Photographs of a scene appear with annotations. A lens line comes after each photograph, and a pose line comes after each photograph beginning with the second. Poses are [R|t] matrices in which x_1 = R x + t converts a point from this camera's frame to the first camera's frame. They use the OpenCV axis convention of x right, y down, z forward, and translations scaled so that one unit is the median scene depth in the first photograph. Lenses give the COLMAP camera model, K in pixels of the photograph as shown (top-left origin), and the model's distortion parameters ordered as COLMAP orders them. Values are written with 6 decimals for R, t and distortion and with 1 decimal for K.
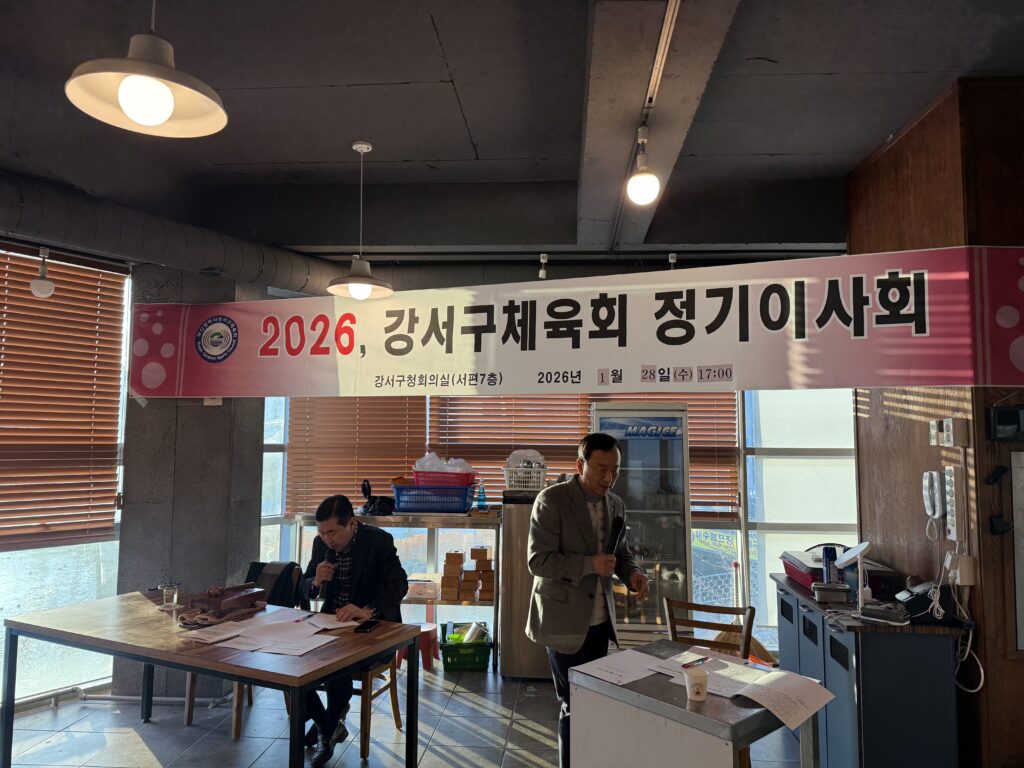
lens RADIAL K [[717.7, 0, 512.0], [0, 717.7, 384.0], [0, 0, 1]] dist [0.023402, -0.002140]
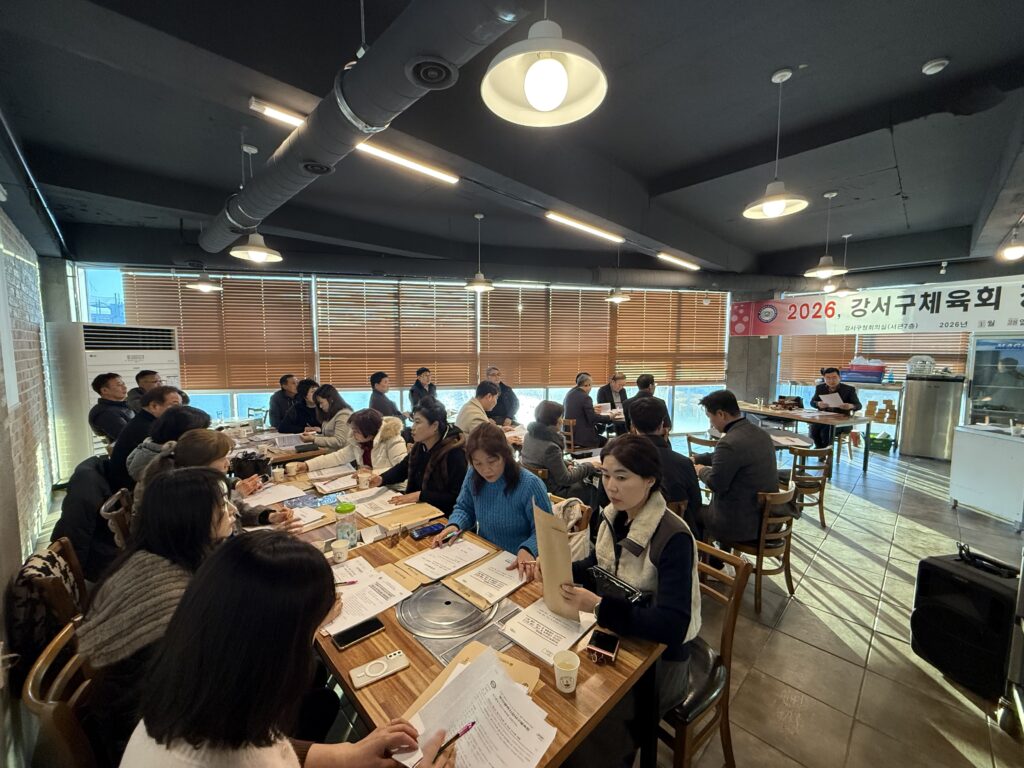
lens RADIAL K [[408.1, 0, 506.9], [0, 408.1, 386.3], [0, 0, 1]] dist [-0.014052, 0.005818]
pose [[0.744991, 0.055374, -0.664772, -0.121346], [0.055590, 0.987929, 0.144590, -0.076530], [0.664754, -0.144673, 0.732920, -0.899770]]
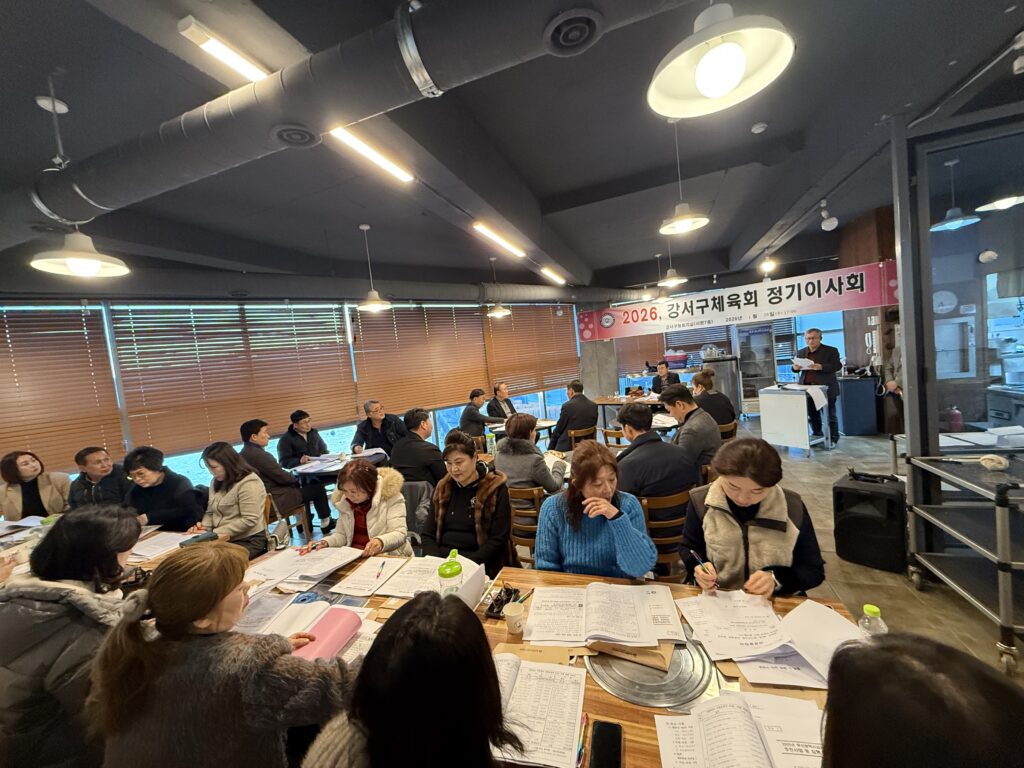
lens RADIAL K [[408.1, 0, 506.9], [0, 408.1, 386.3], [0, 0, 1]] dist [-0.014052, 0.005818]
pose [[0.953111, -0.091990, -0.288301, -0.377380], [0.134633, 0.982101, 0.131728, -0.082763], [0.271023, -0.164366, 0.948436, -0.980696]]
